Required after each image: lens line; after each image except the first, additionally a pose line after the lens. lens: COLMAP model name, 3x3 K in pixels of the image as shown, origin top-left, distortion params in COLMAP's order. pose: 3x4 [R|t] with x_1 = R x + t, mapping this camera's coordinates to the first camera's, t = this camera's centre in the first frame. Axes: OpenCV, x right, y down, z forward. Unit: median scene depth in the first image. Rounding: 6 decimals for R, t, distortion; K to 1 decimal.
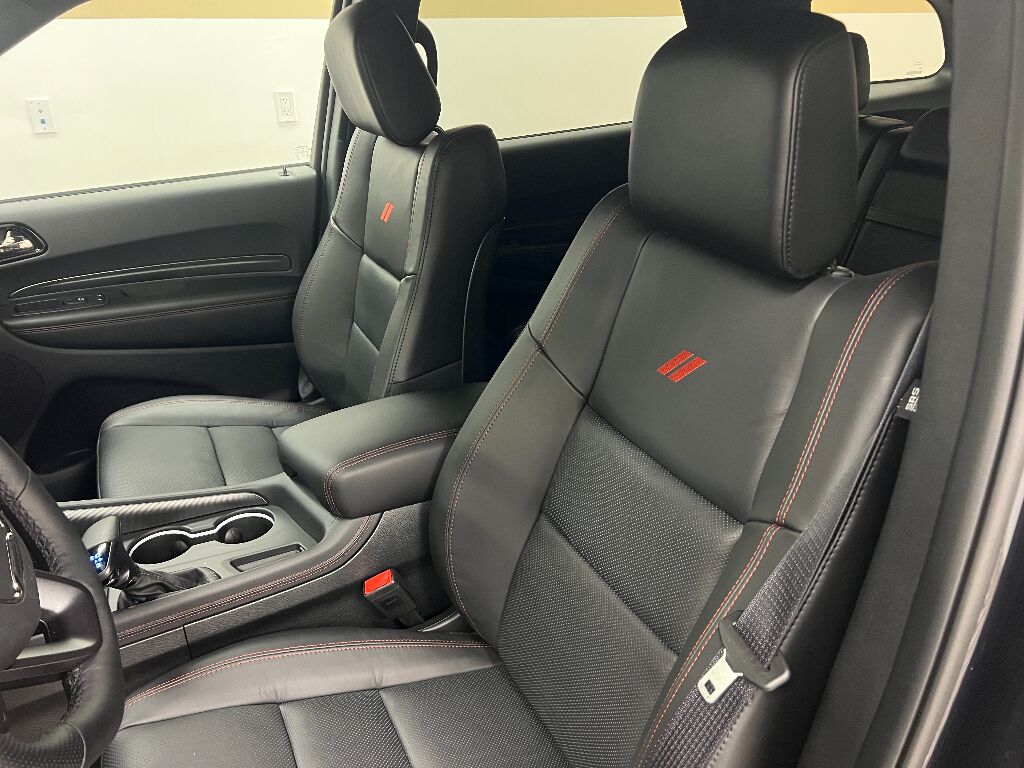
lens RADIAL K [[762.4, 0, 516.3], [0, 762.4, 386.8], [0, 0, 1]] dist [0.049617, -0.056368]
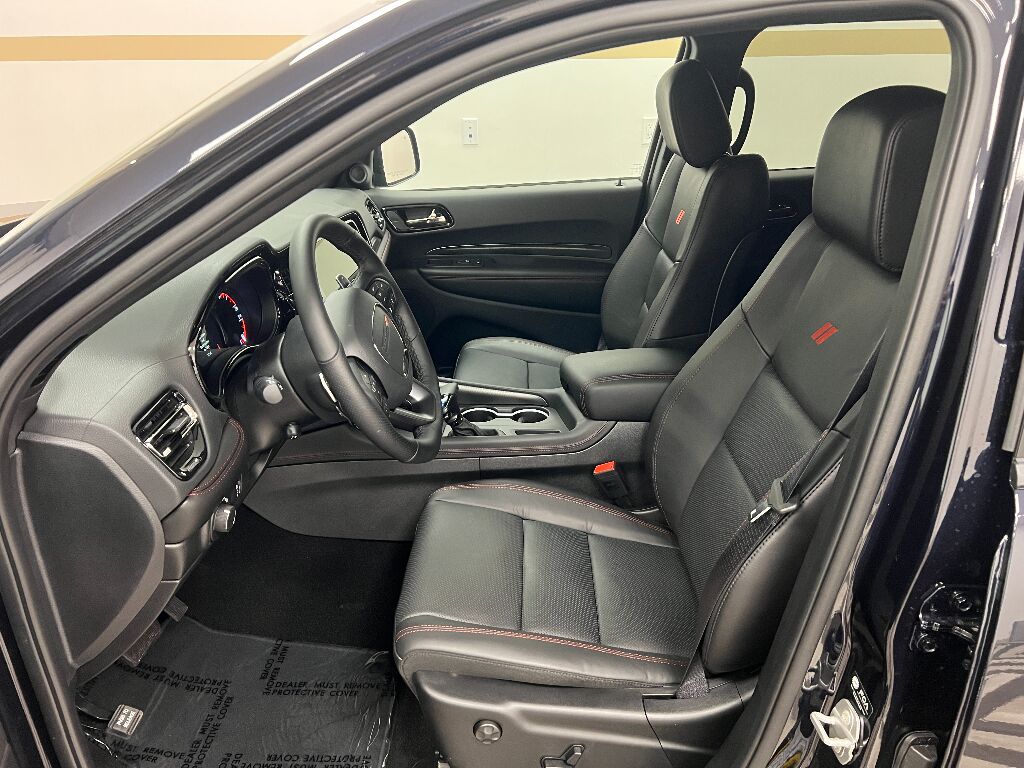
lens RADIAL K [[762.4, 0, 510.1], [0, 762.4, 384.9], [0, 0, 1]] dist [0.049617, -0.056368]
pose [[0.884867, 0.177726, -0.430609, 0.231623], [-0.188473, 0.981914, 0.017970, 0.102901], [0.426015, 0.065257, 0.902360, -0.343061]]
